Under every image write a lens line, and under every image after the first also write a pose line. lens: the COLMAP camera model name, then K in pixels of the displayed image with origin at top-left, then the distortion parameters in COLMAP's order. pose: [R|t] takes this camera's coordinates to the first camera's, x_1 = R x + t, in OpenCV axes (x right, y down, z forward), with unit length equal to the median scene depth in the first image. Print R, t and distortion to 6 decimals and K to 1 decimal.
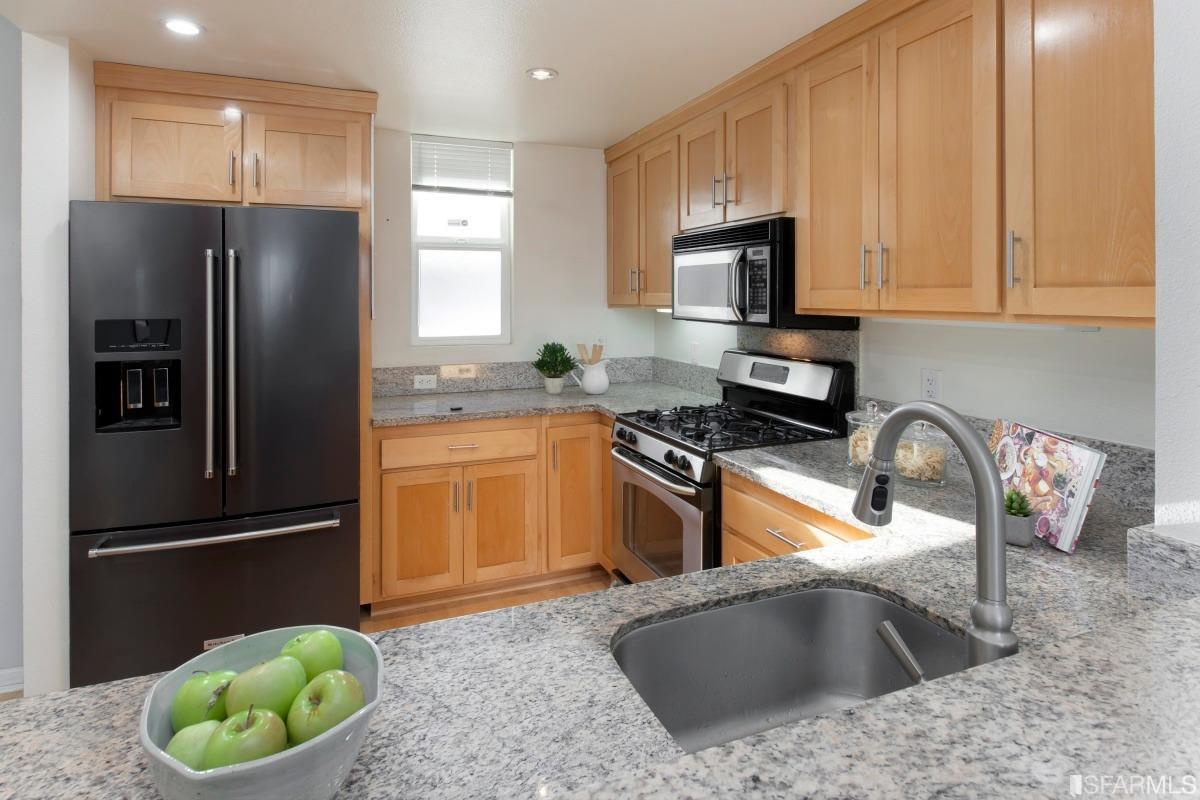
lens RADIAL K [[602.4, 0, 594.2], [0, 602.4, 320.5], [0, 0, 1]] dist [-0.002260, -0.000030]
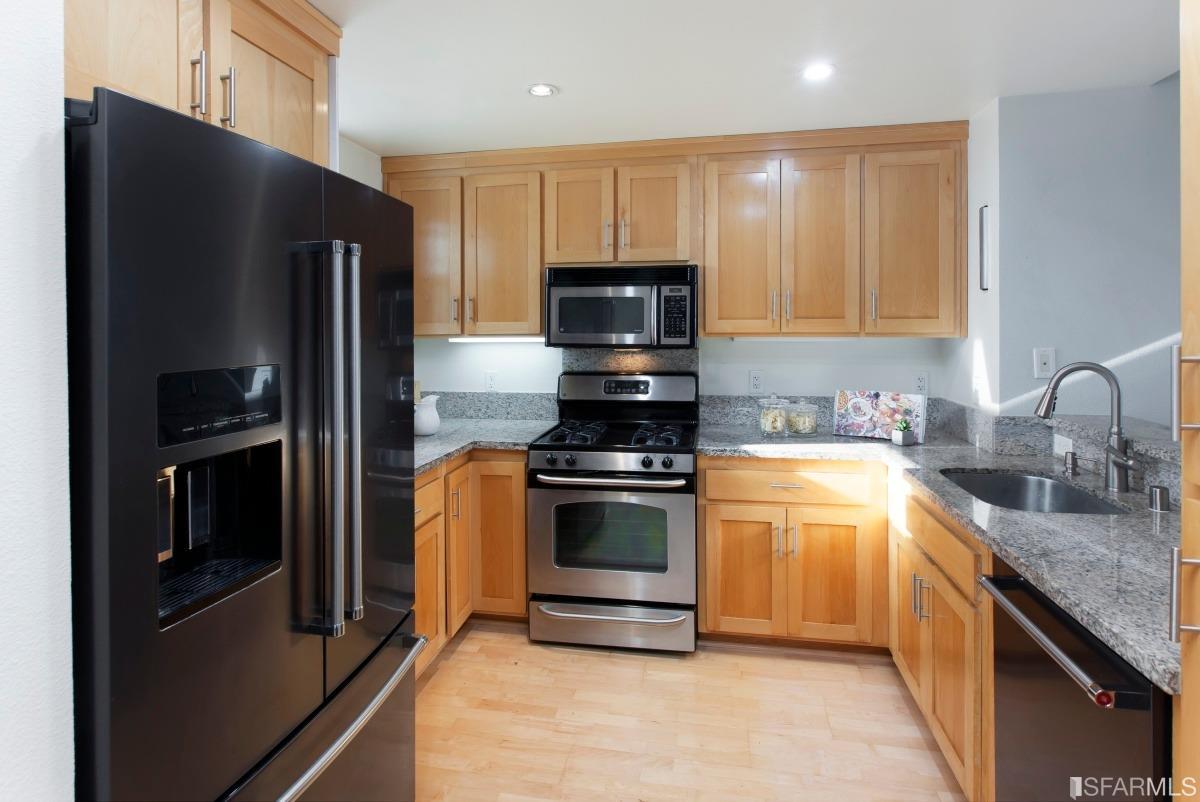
lens RADIAL K [[615.9, 0, 601.7], [0, 615.9, 347.0], [0, 0, 1]] dist [0.001963, 0.000361]
pose [[0.540929, -0.028894, 0.840572, -0.978262], [0.036804, 0.999266, 0.010665, -0.011653], [-0.840263, 0.025168, 0.541595, 0.452078]]
